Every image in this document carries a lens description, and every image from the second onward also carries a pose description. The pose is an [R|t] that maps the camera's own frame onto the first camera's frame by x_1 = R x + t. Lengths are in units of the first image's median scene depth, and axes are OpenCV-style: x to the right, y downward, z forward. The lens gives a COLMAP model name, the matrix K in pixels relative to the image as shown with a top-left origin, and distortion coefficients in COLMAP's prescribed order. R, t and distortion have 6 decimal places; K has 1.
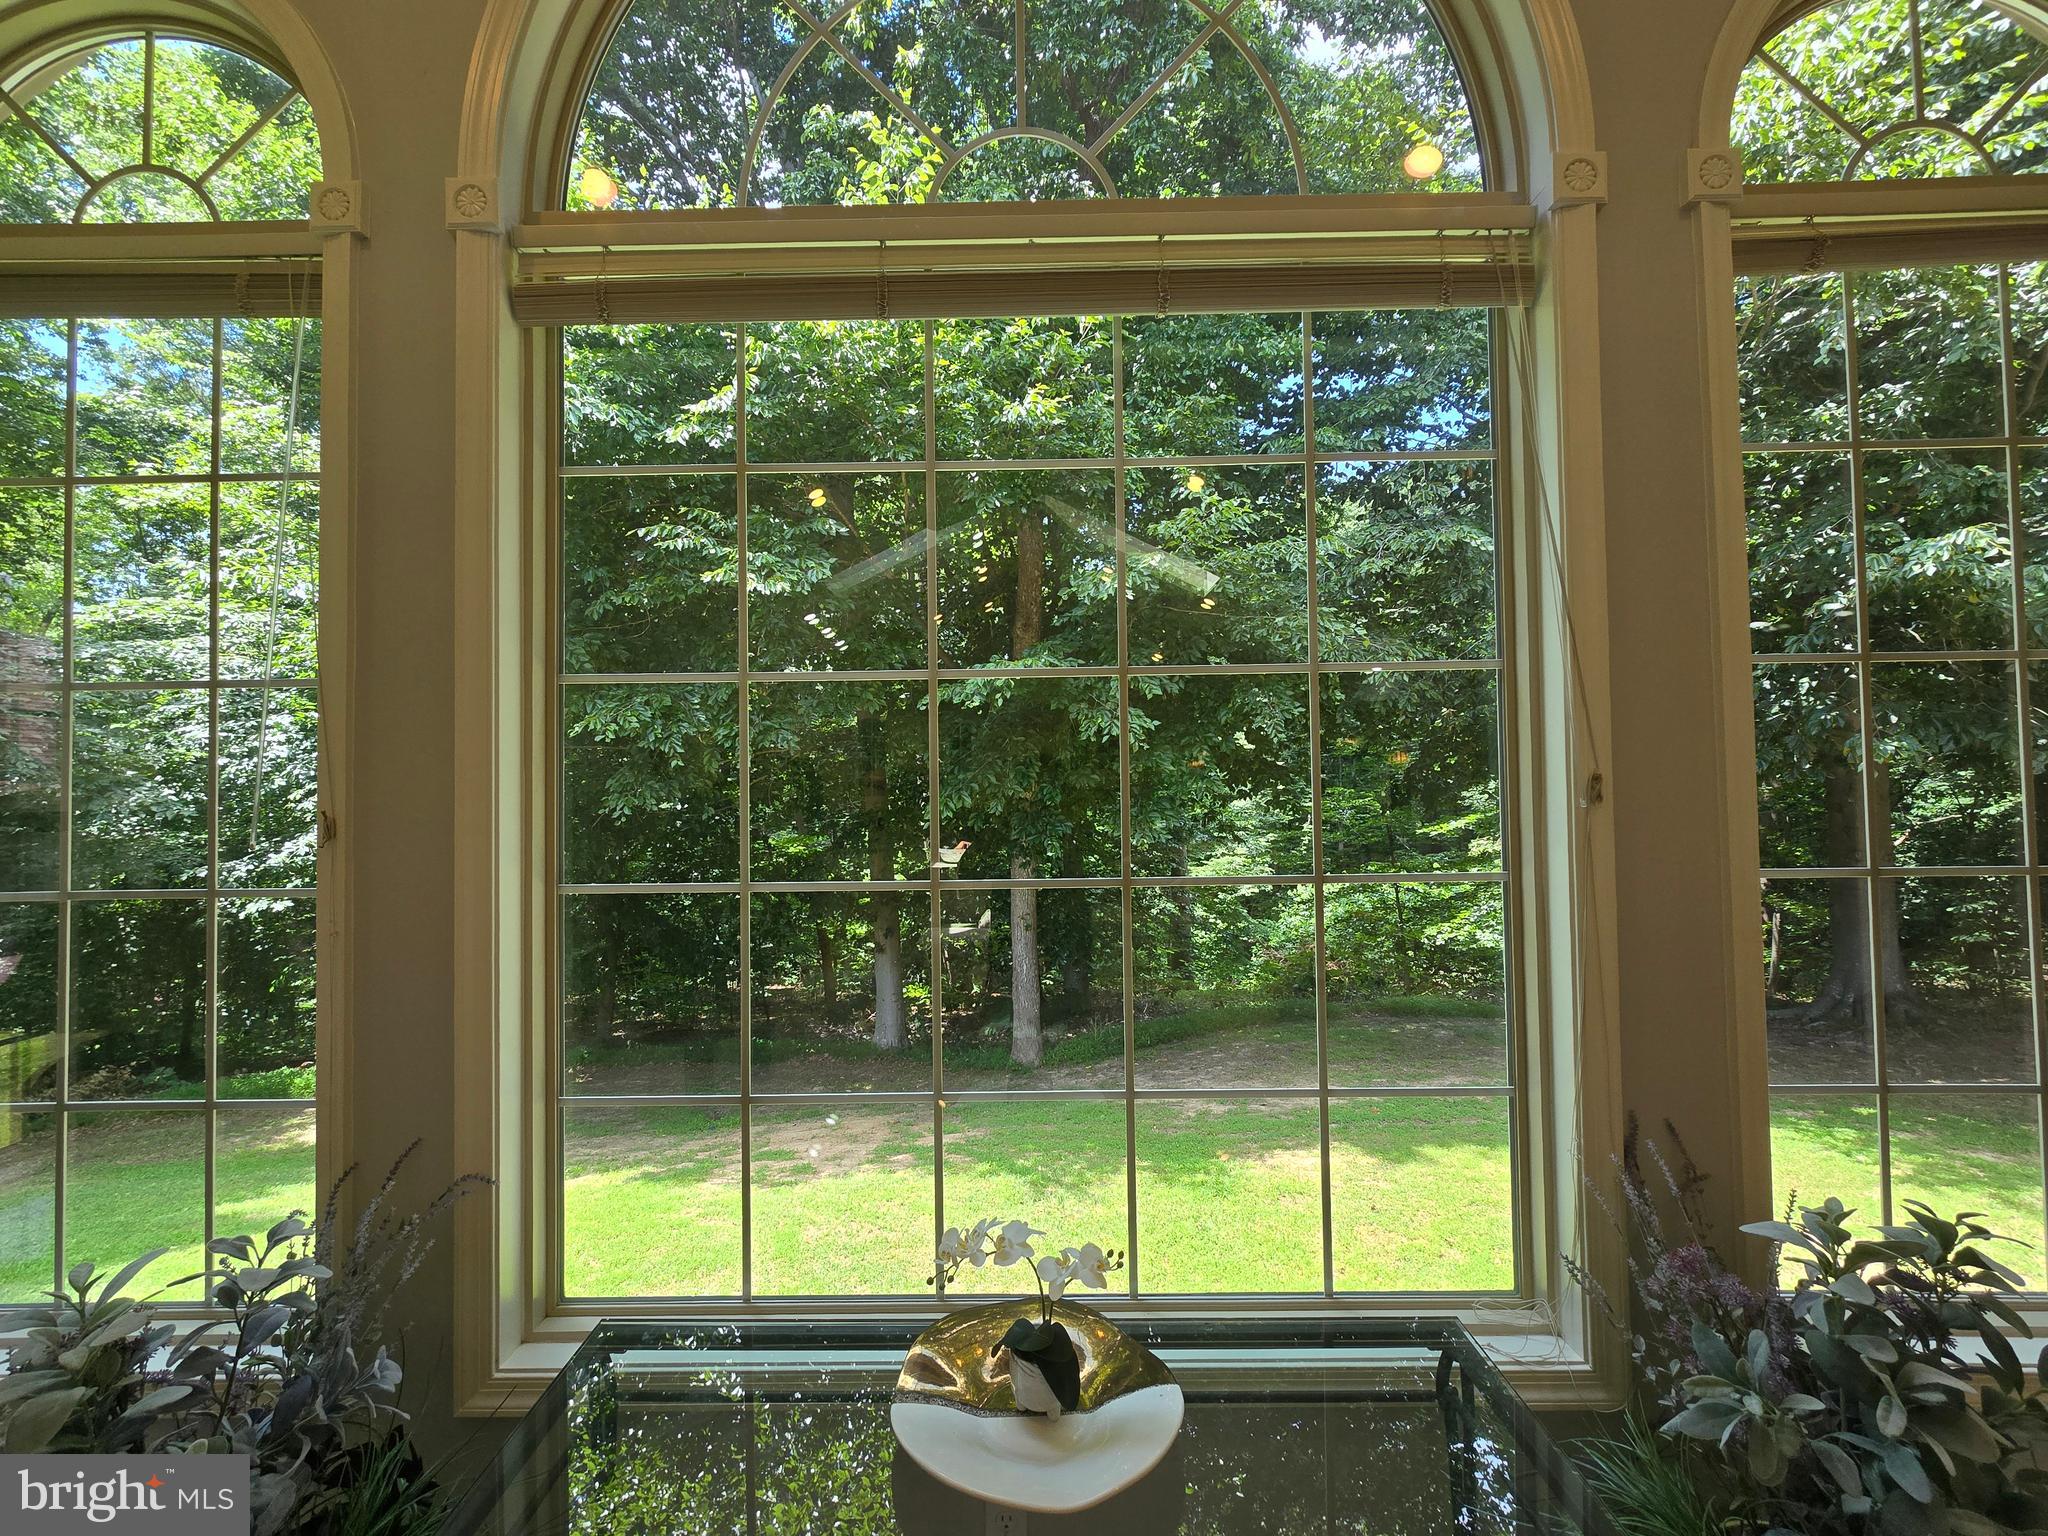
lens RADIAL K [[836.3, 0, 1017.8], [0, 836.3, 767.6], [0, 0, 1]] dist [-0.003955, 0.000339]
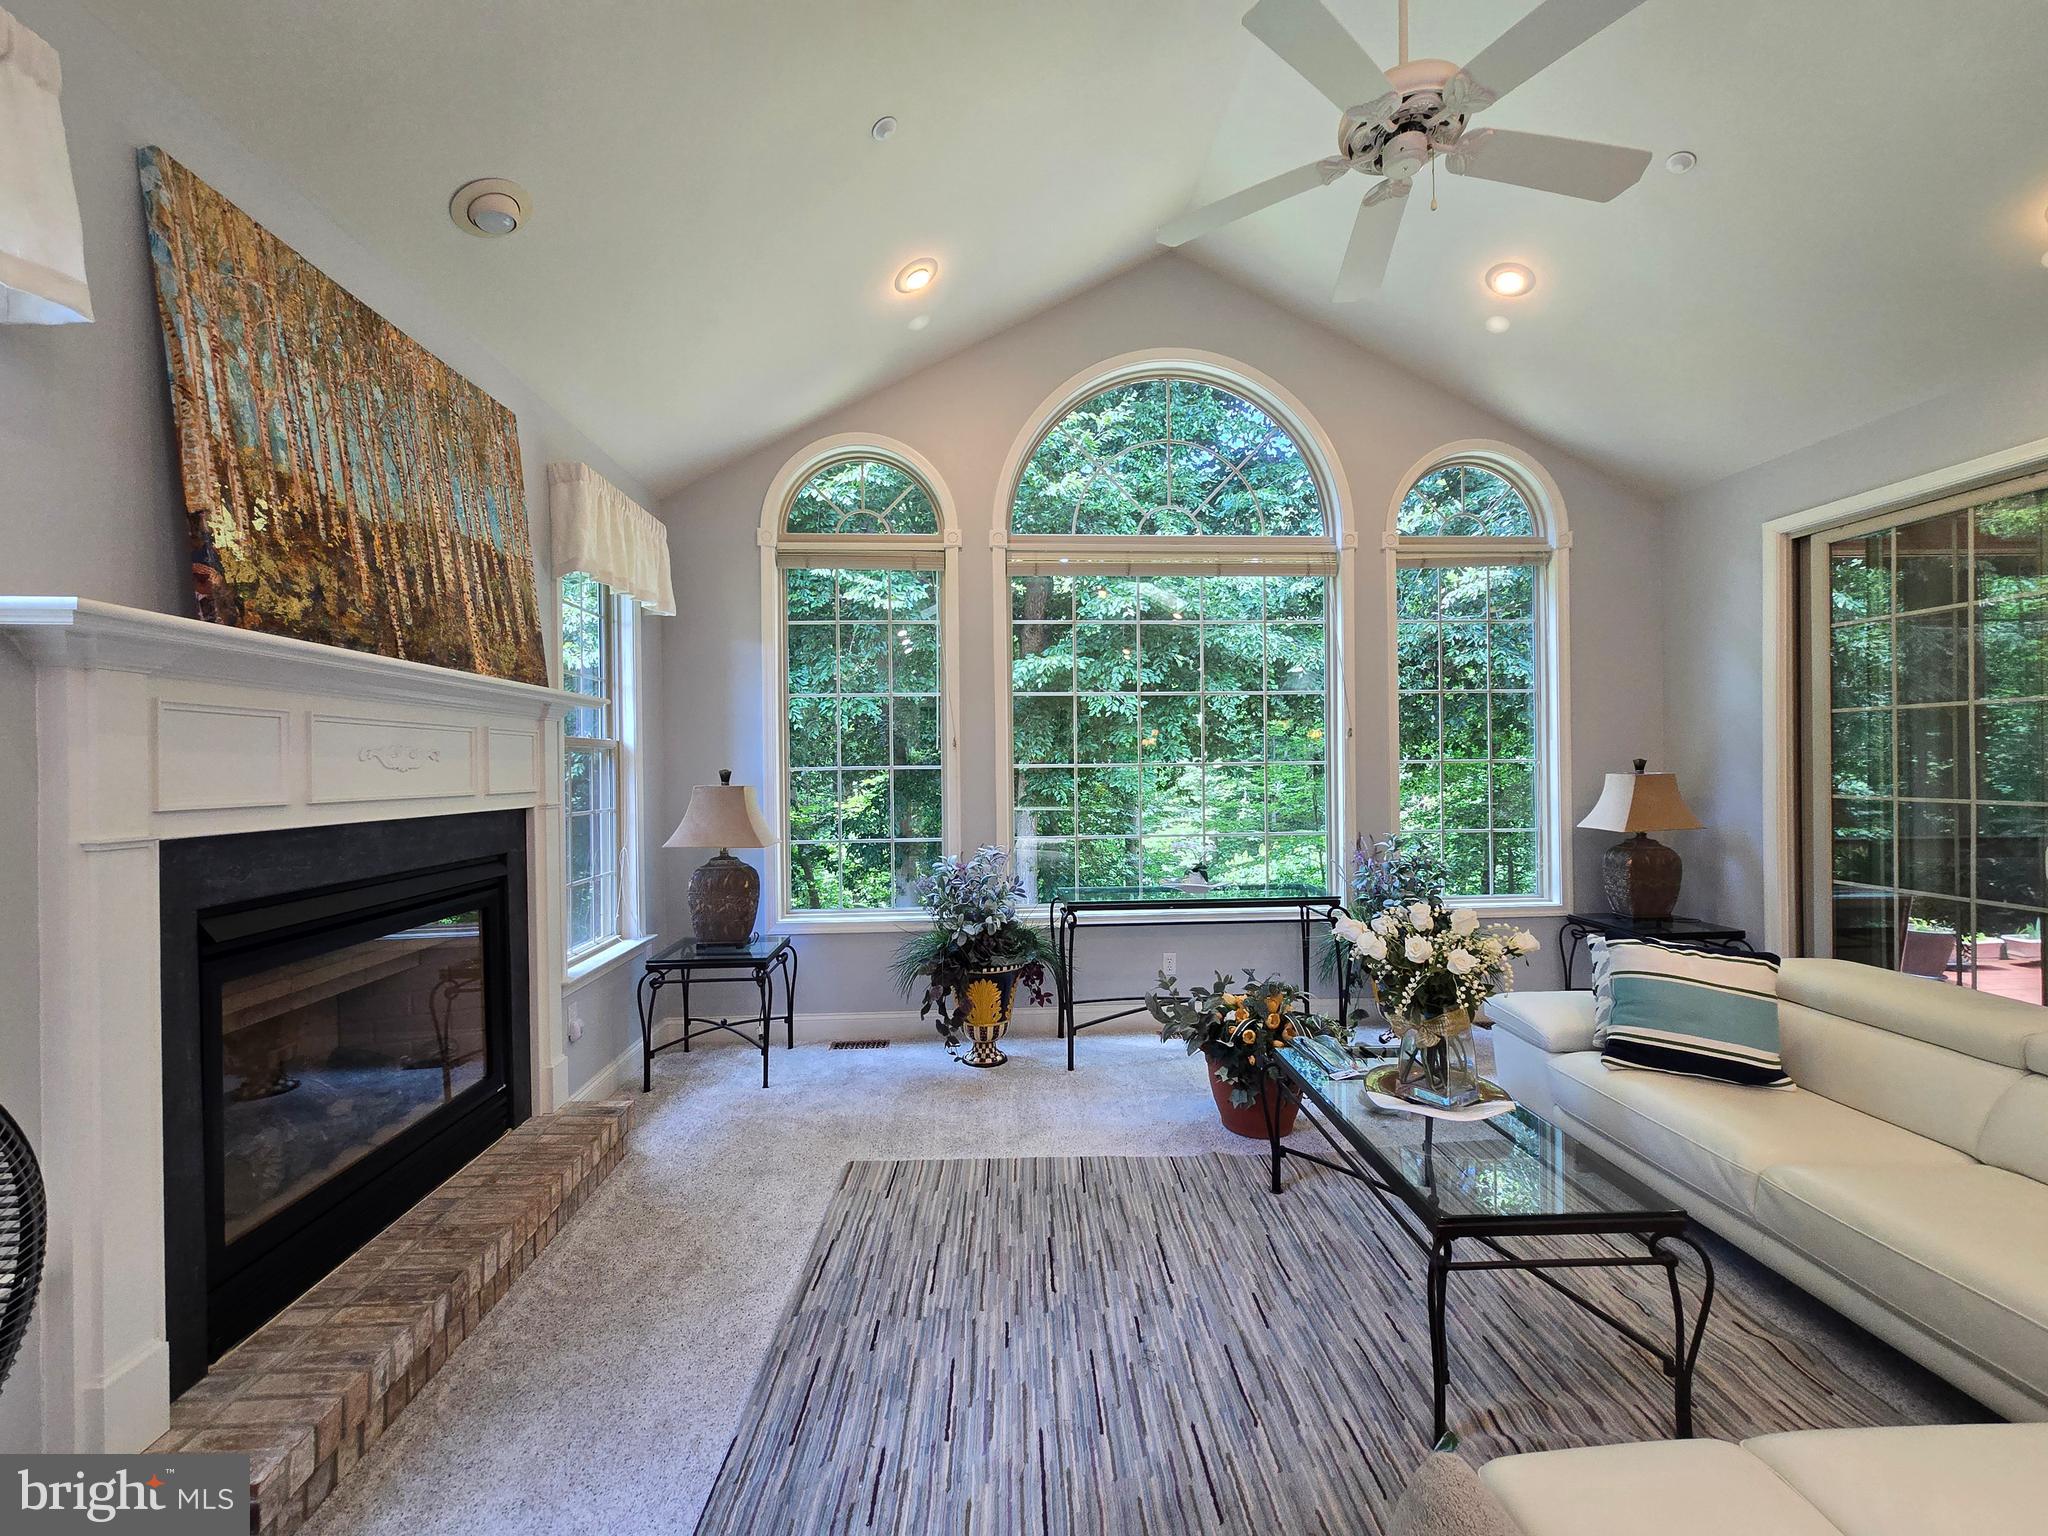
lens RADIAL K [[839.7, 0, 1015.6], [0, 839.7, 769.3], [0, 0, 1]] dist [-0.002216, 0.000574]
pose [[0.997539, 0.003183, 0.070044, -0.141781], [-0.004966, 0.999668, 0.025295, 0.015613], [-0.069941, -0.025581, 0.997223, -0.369181]]
